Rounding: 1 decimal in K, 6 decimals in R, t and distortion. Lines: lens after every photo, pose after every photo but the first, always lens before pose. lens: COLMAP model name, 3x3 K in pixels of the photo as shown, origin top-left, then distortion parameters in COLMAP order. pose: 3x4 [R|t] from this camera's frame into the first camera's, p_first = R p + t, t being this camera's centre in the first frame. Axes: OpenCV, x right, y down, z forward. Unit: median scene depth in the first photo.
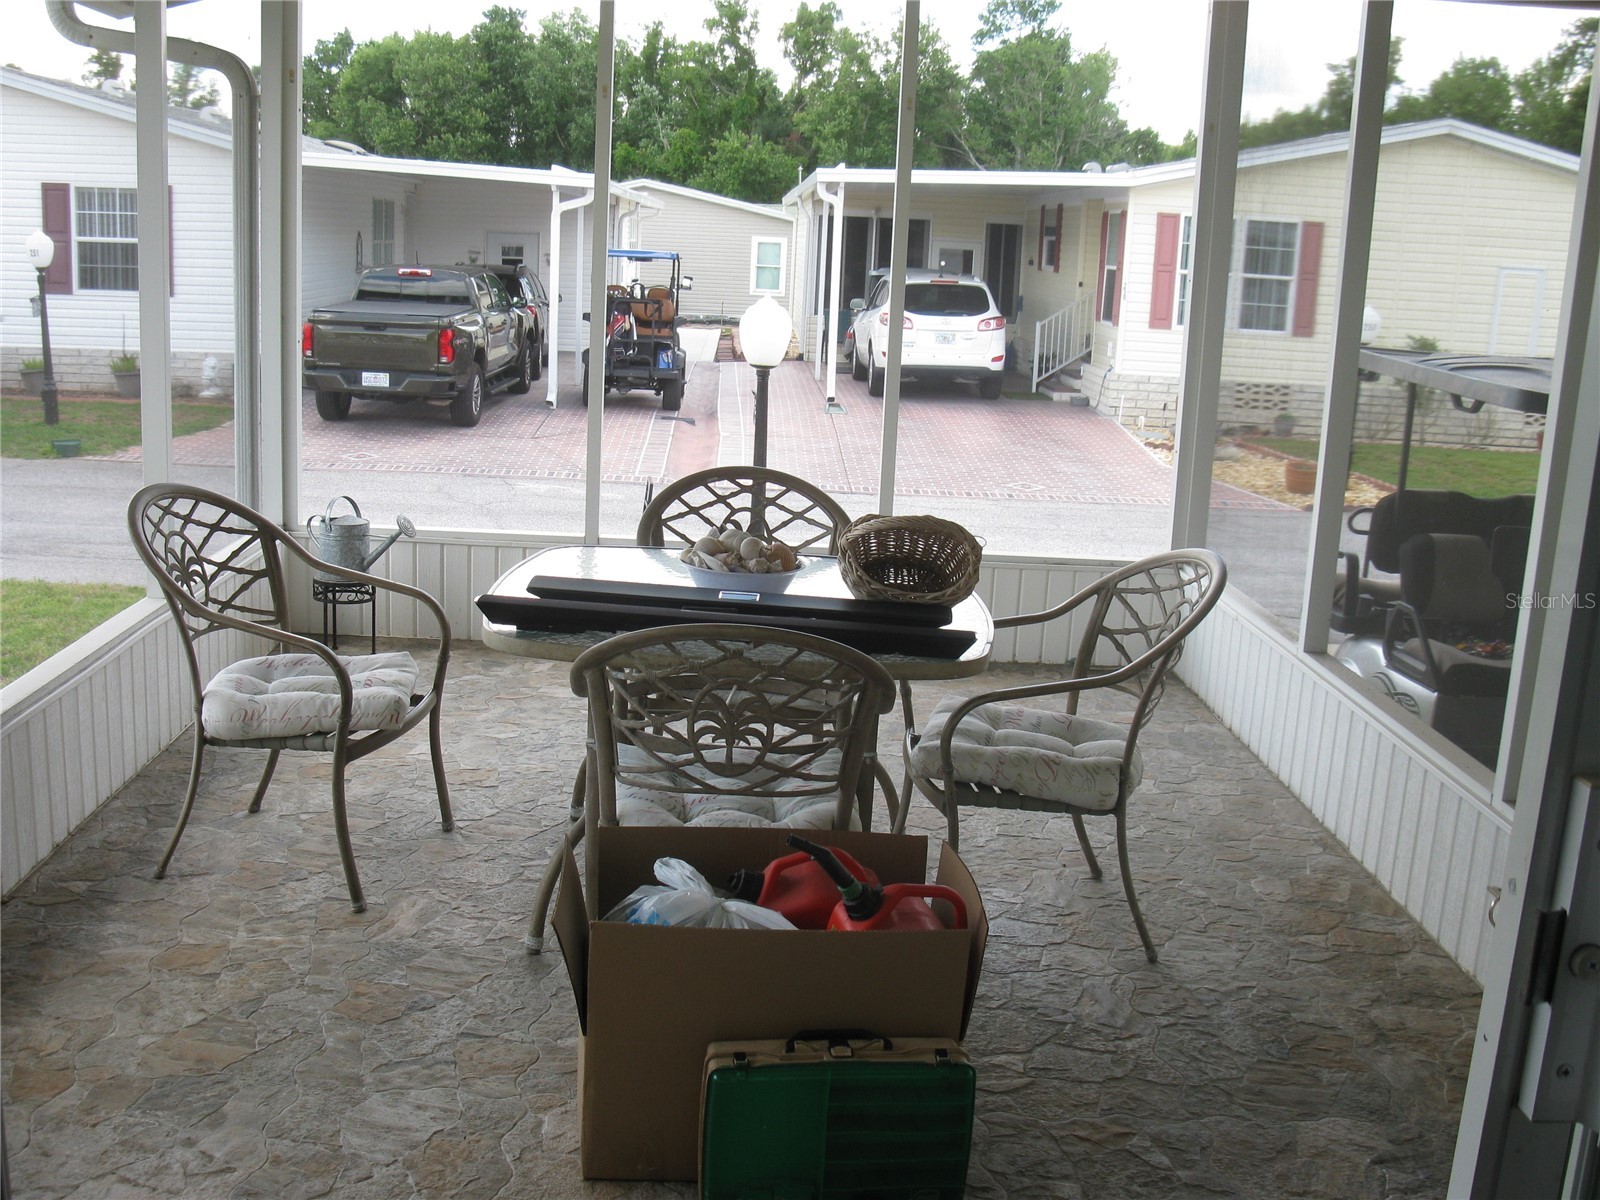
lens RADIAL K [[1688.9, 0, 800.0], [0, 1688.9, 600.0], [0, 0, 1]] dist [-0.151444, 0.013191]
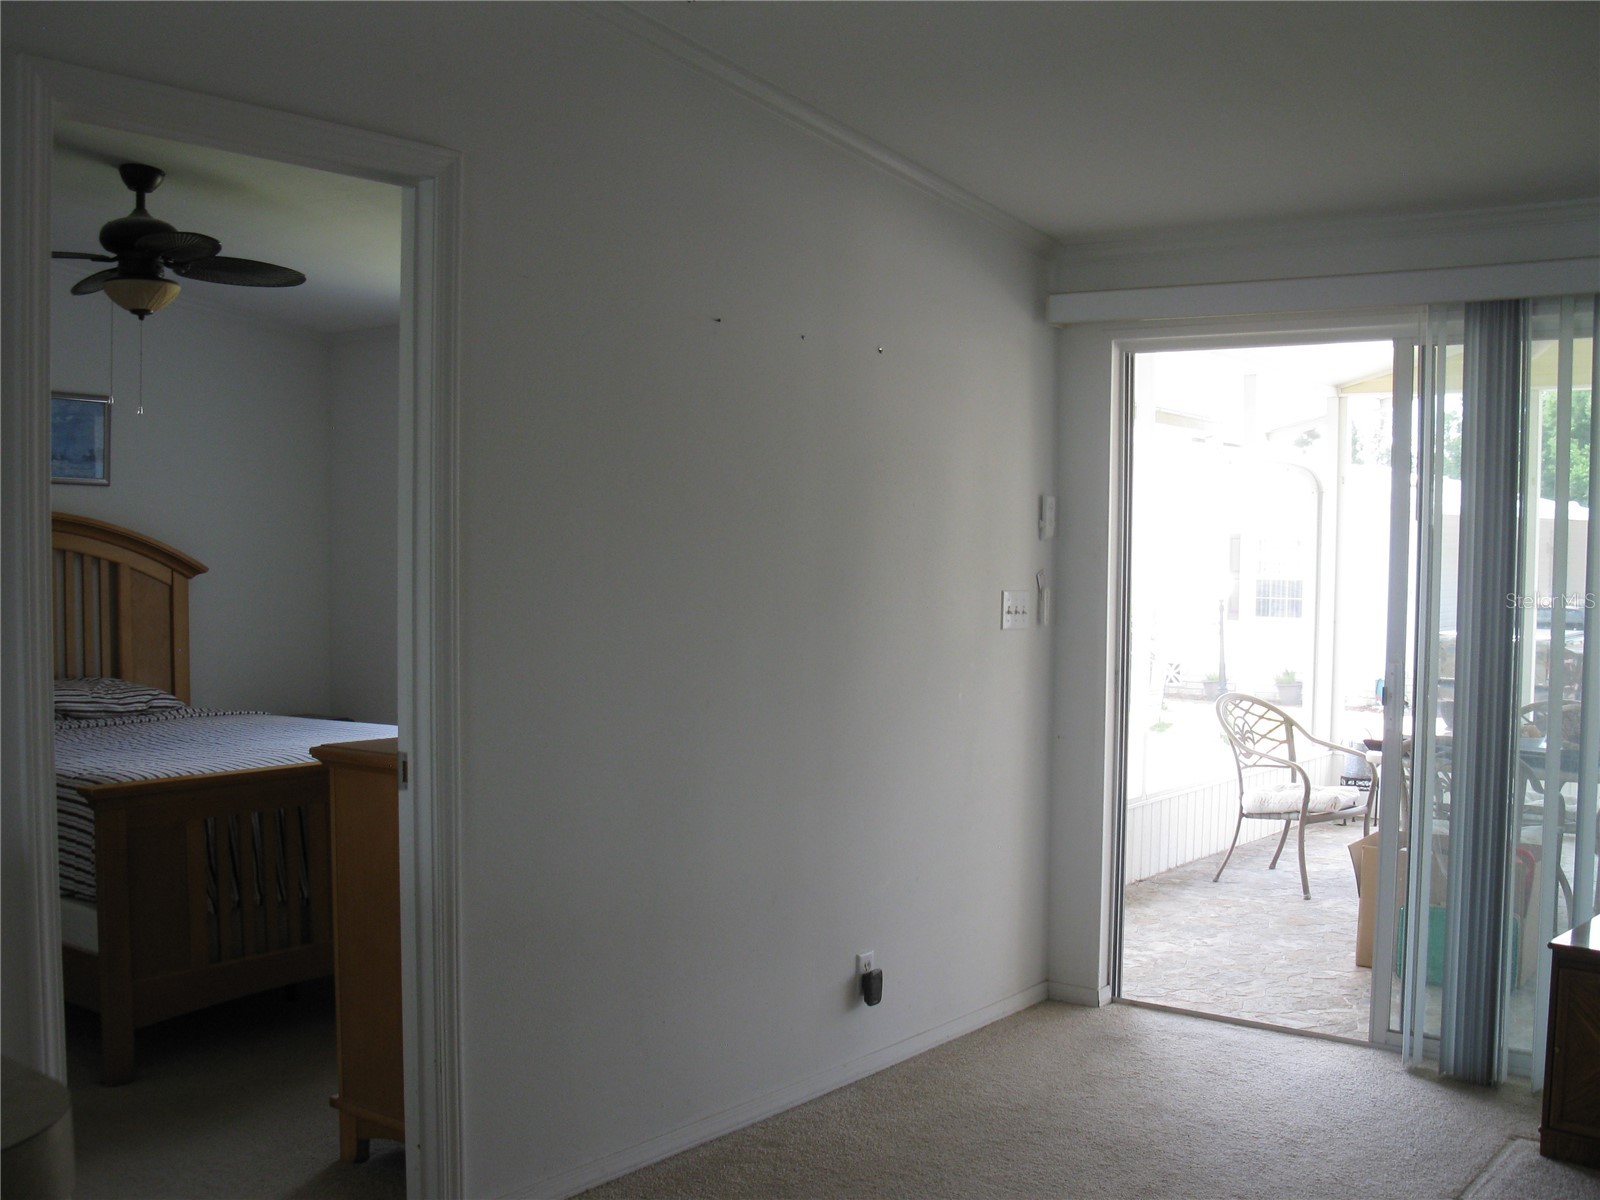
lens RADIAL K [[1688.9, 0, 800.0], [0, 1688.9, 600.0], [0, 0, 1]] dist [-0.151444, 0.013191]
pose [[0.772740, -0.018227, -0.634461, 0.493319], [-0.110028, 0.980608, -0.162179, 0.205858], [0.625114, 0.195130, 0.755749, -0.885124]]
